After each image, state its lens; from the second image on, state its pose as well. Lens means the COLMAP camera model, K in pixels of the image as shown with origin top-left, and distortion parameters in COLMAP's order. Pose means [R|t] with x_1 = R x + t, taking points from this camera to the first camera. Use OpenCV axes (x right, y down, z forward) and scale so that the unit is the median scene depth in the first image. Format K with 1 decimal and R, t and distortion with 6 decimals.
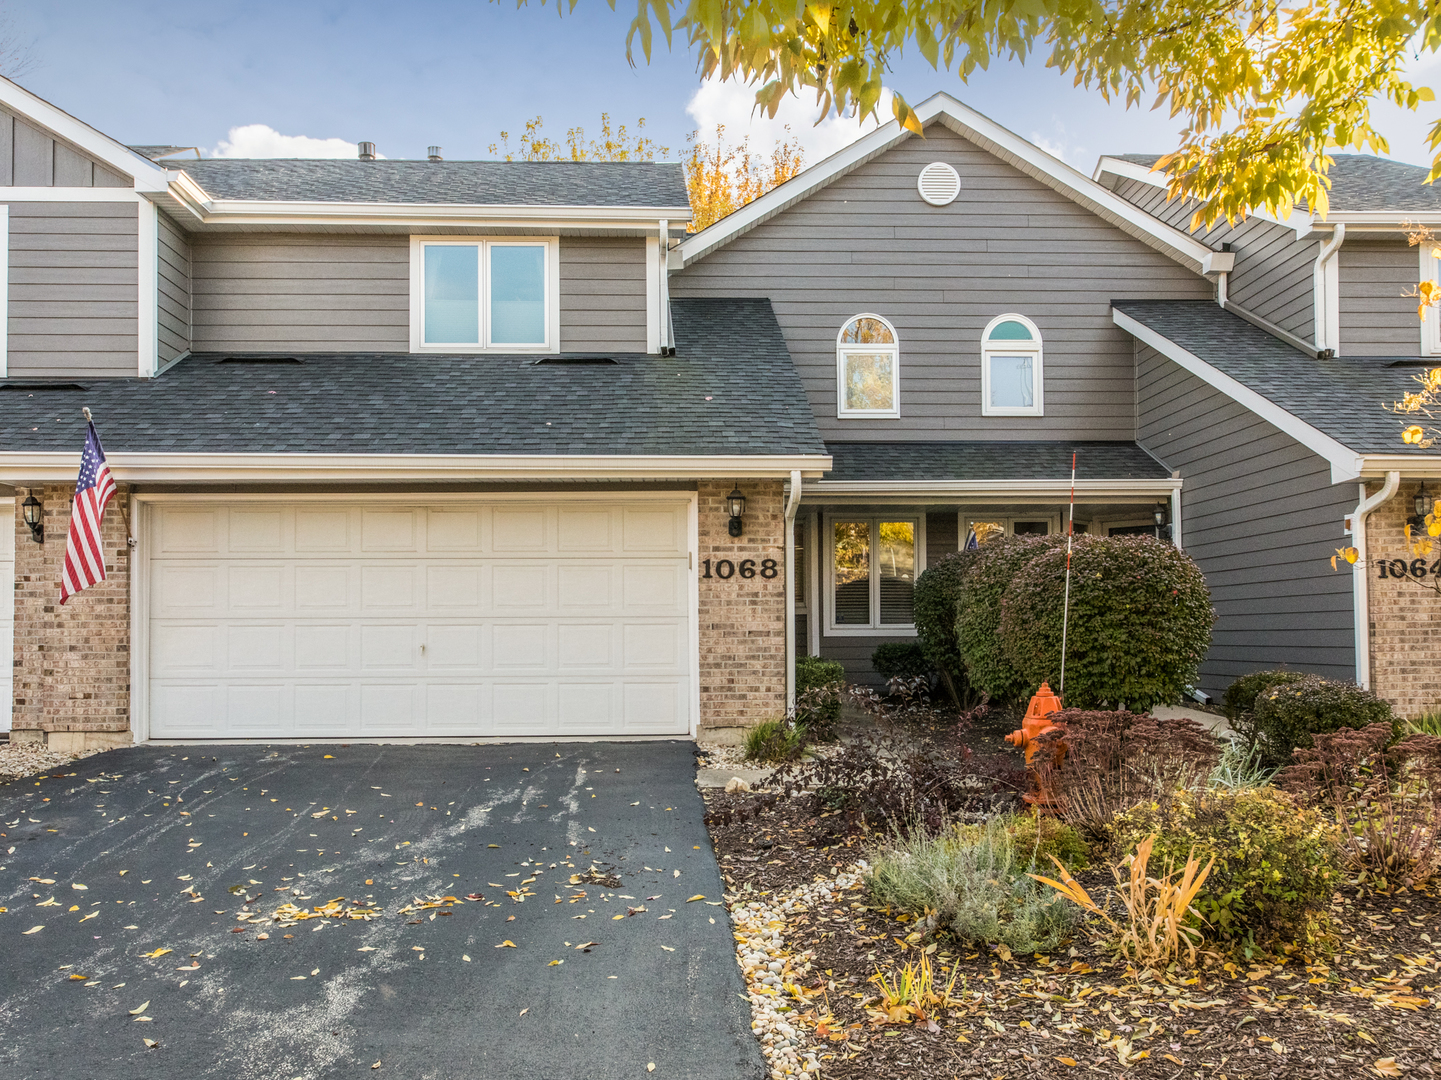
lens RADIAL K [[951.3, 0, 719.5], [0, 951.3, 615.5], [0, 0, 1]] dist [-0.002378, -0.001251]
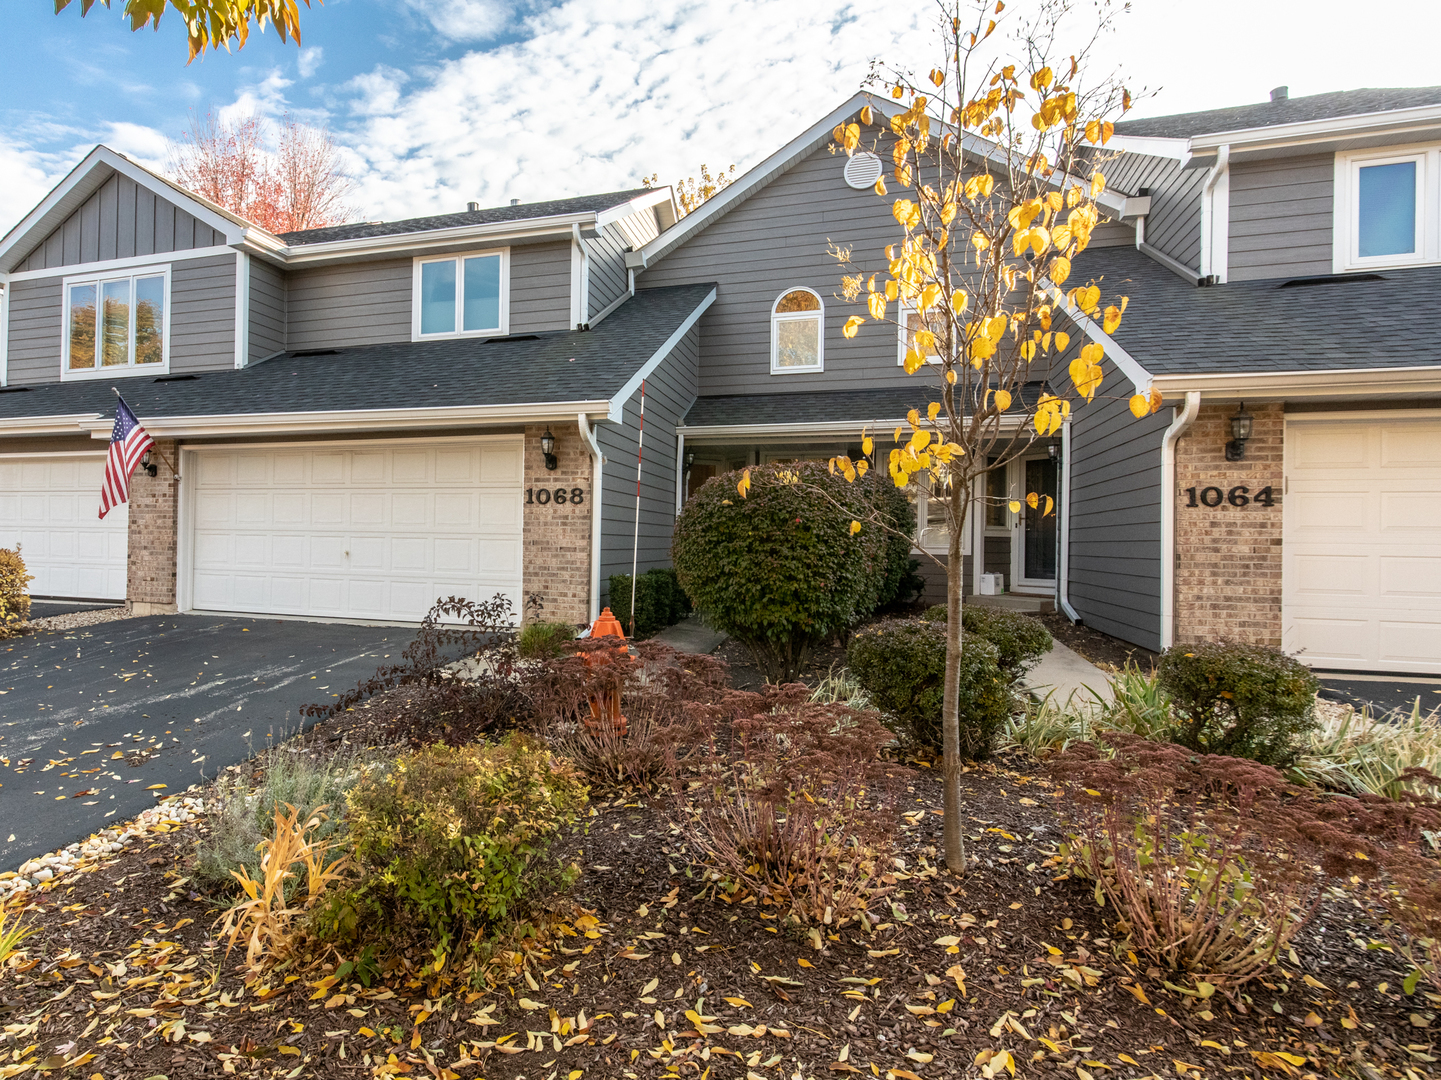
lens RADIAL K [[644.2, 0, 720.5], [0, 644.2, 540.0], [0, 0, 1]] dist [-0.002614, -0.000435]
pose [[0.954359, 0.021469, -0.297889, 0.446874], [-0.016257, 0.999669, 0.019963, -0.011815], [0.298219, -0.014209, 0.954392, 0.254141]]
